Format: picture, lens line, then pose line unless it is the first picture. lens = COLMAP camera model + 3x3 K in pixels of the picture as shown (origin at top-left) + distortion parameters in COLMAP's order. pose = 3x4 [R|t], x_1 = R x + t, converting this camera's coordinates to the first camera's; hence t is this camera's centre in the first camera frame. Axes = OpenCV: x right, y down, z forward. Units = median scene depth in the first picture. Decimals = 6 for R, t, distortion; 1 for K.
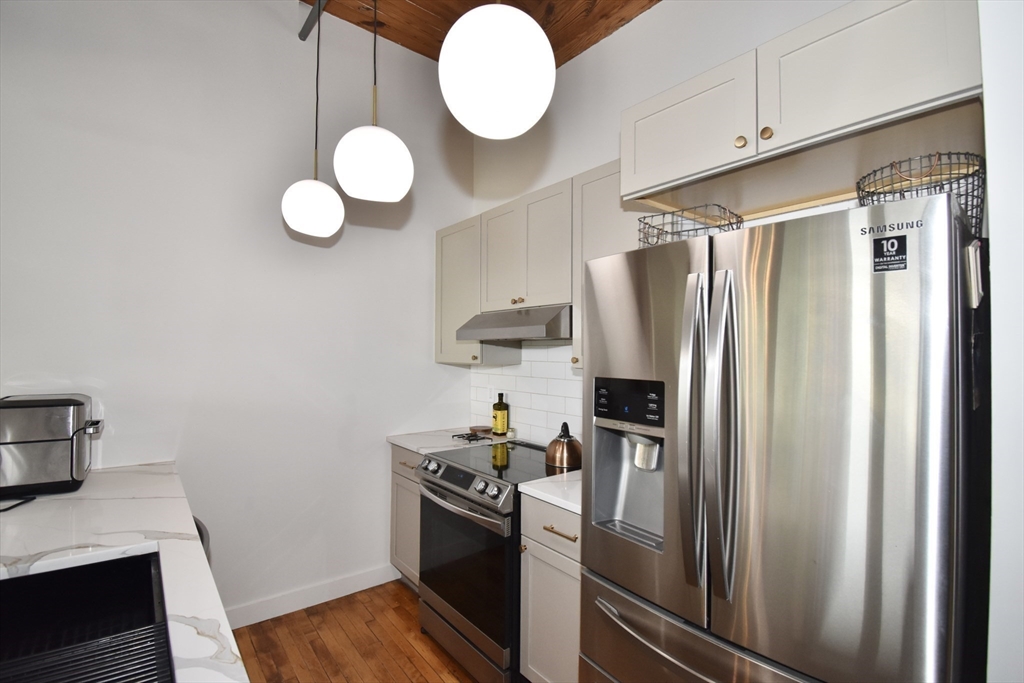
lens RADIAL K [[457.2, 0, 514.2], [0, 457.2, 337.4], [0, 0, 1]] dist [0.020353, -0.025173]
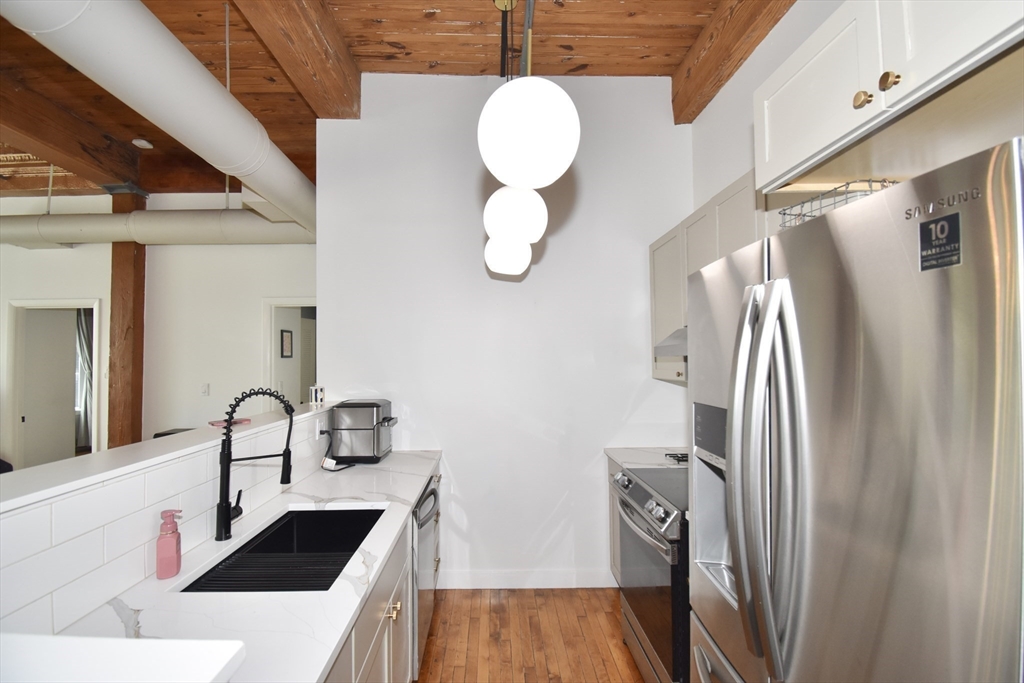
lens RADIAL K [[465.3, 0, 512.0], [0, 465.3, 341.5], [0, 0, 1]] dist [-0.002044, -0.000164]
pose [[0.797649, -0.040484, -0.601762, 0.326061], [0.033343, 0.999179, -0.023024, -0.018132], [0.602200, -0.001700, 0.798344, 0.027843]]
